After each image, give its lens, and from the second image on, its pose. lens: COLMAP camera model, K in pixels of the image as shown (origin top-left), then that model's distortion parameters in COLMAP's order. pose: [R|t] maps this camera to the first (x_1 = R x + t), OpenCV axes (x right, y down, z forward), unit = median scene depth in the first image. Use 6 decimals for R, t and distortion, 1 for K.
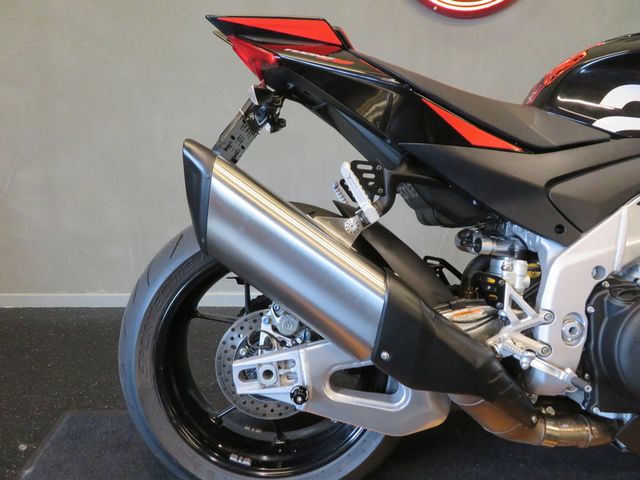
lens RADIAL K [[457.8, 0, 320.0], [0, 457.8, 240.0], [0, 0, 1]] dist [-0.008114, -0.001880]
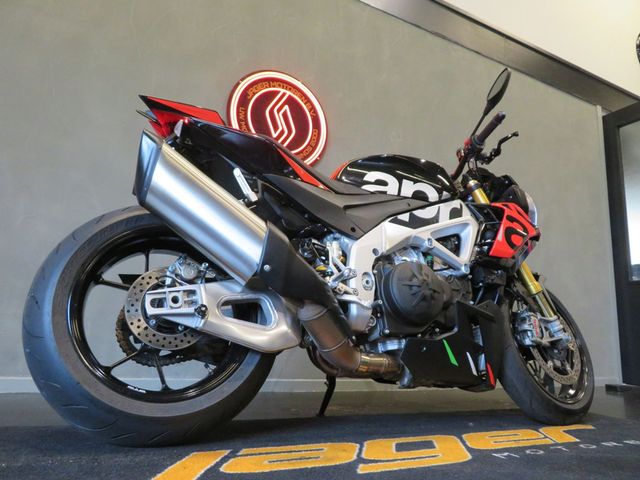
lens RADIAL K [[449.2, 0, 320.0], [0, 449.2, 240.0], [0, 0, 1]] dist [-0.013136, -0.001683]
pose [[0.900352, 0.119845, 0.418335, -0.302028], [0.089387, 0.889897, -0.447319, 0.761592], [-0.425884, 0.440137, 0.790507, -0.285627]]
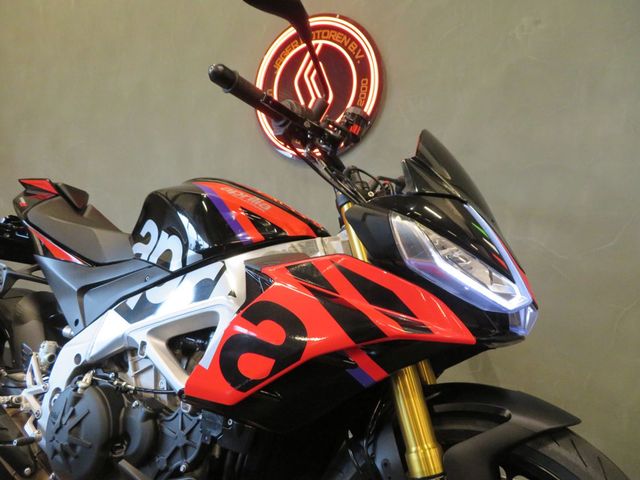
lens RADIAL K [[457.8, 0, 320.0], [0, 457.8, 240.0], [0, 0, 1]] dist [-0.008114, -0.001880]
pose [[0.868763, 0.028959, -0.494381, 1.771248], [-0.157981, 0.962337, -0.221245, -0.072928], [0.469354, 0.270312, 0.840618, 0.146951]]
